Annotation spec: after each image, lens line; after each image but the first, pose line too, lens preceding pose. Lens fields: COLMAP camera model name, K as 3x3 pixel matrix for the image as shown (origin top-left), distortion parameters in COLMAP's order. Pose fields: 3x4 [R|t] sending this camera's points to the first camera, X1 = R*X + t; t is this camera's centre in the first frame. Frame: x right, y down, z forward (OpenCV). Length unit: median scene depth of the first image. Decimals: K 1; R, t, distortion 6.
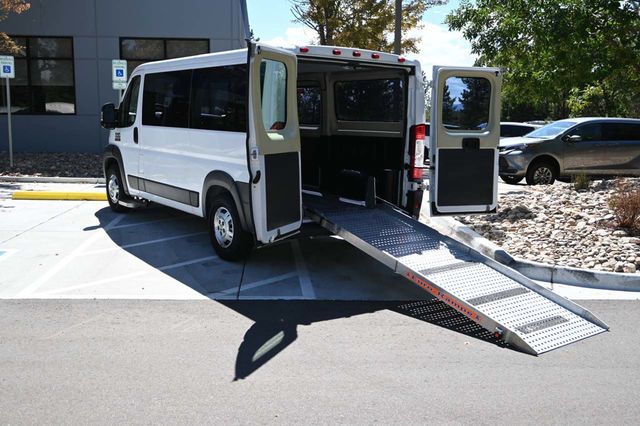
lens RADIAL K [[616.9, 0, 320.0], [0, 616.9, 213.0], [0, 0, 1]] dist [-0.001382, -0.003399]
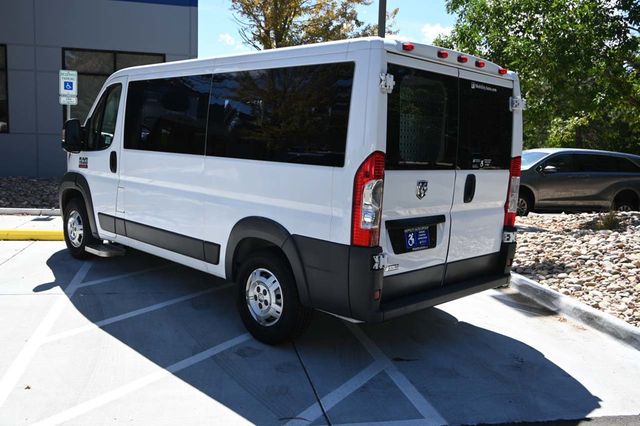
lens RADIAL K [[571.8, 0, 320.0], [0, 571.8, 213.0], [0, 0, 1]] dist [-0.006707, 0.006534]
pose [[0.989390, 0.004298, 0.145224, -0.150738], [0.000050, 0.999552, -0.029922, -0.042541], [-0.145287, 0.029612, 0.988946, 0.273473]]
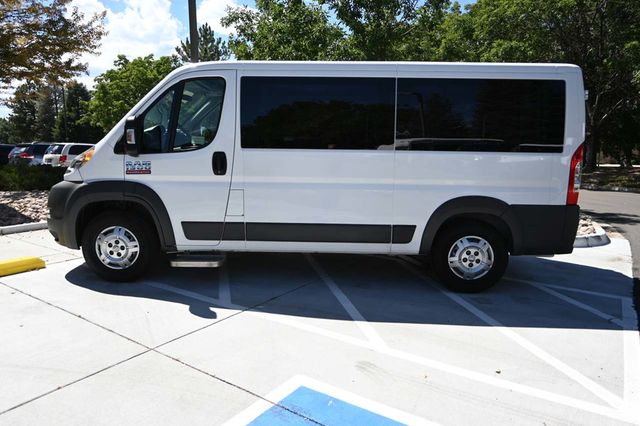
lens RADIAL K [[466.4, 0, 320.0], [0, 466.4, 213.0], [0, 0, 1]] dist [-0.000992, -0.001283]
pose [[0.616058, -0.126473, 0.777481, -0.655540], [0.123513, 0.990327, 0.063227, -0.090553], [-0.777957, 0.057078, 0.625720, 0.592293]]
